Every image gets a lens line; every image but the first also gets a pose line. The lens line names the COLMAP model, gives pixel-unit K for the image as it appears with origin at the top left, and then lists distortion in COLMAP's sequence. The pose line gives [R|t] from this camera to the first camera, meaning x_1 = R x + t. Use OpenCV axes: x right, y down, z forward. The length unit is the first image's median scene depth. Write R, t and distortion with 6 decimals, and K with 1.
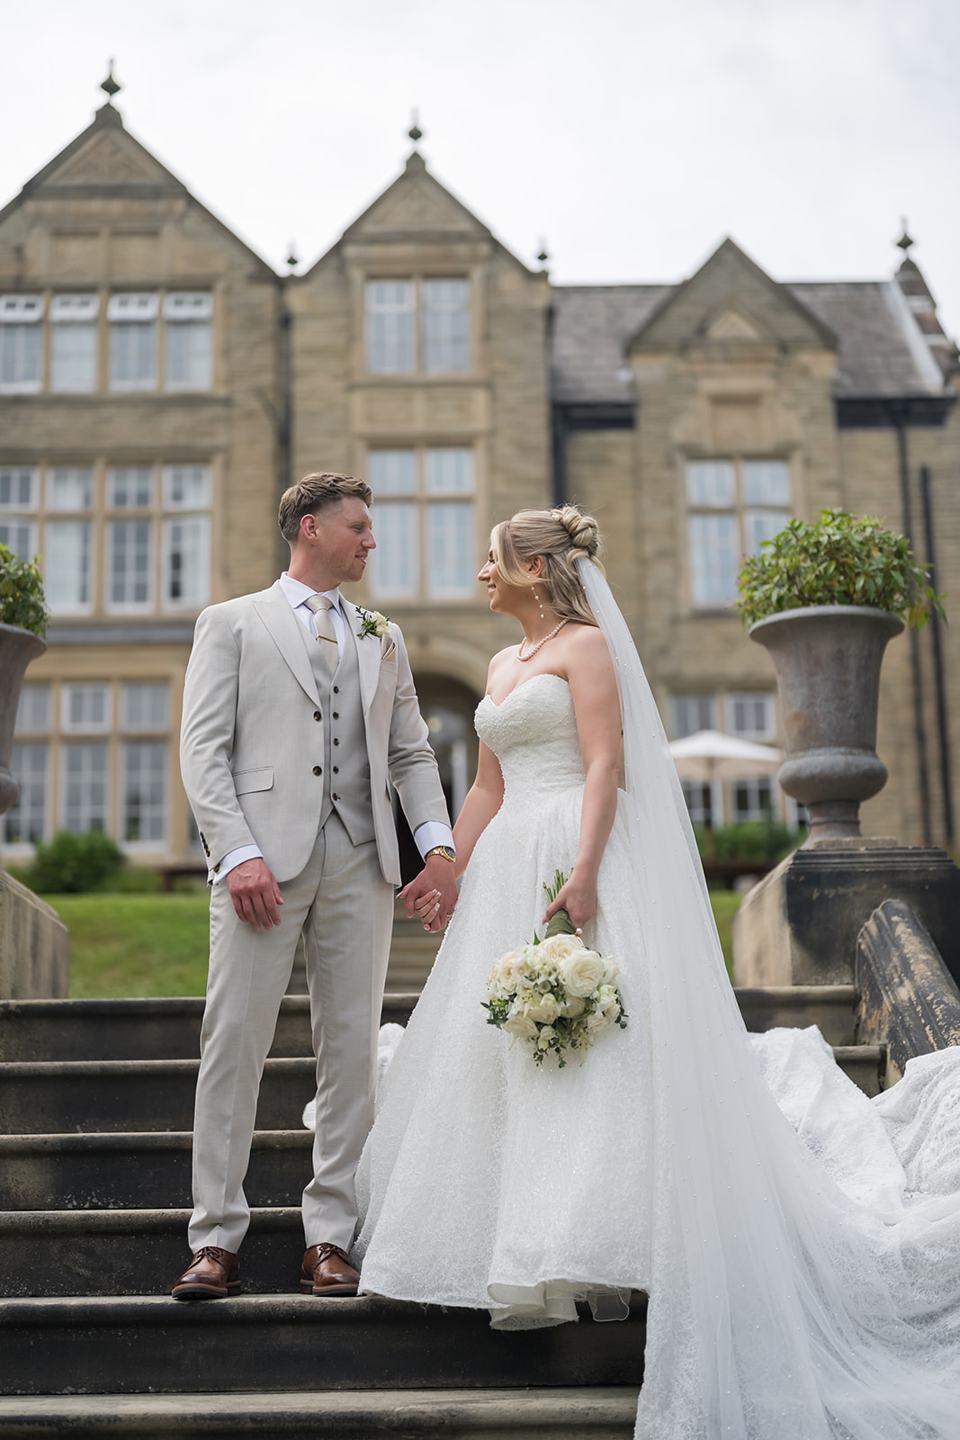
lens RADIAL K [[2174.9, 0, 480.0], [0, 2174.9, 720.0], [0, 0, 1]] dist [0.005570, 0.082670]
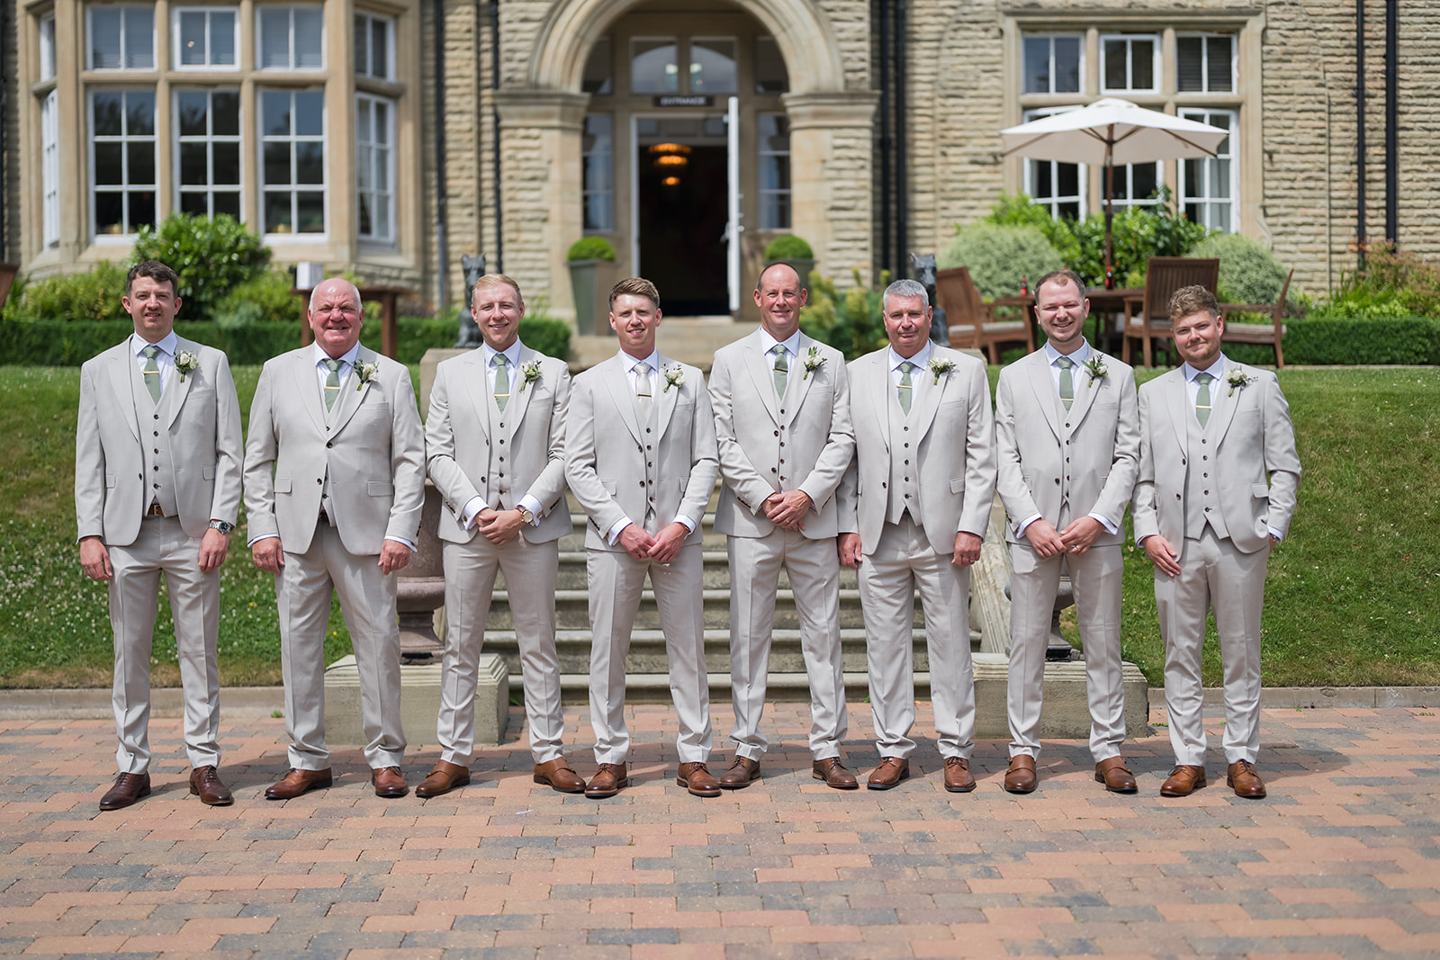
lens RADIAL K [[2056.4, 0, 721.1], [0, 2056.4, 440.2], [0, 0, 1]] dist [0.022285, 0.058000]
pose [[0.999844, 0.017389, 0.003139, -0.012056], [-0.017665, 0.979175, 0.202246, -0.015024], [0.000443, -0.202270, 0.979330, 0.291550]]
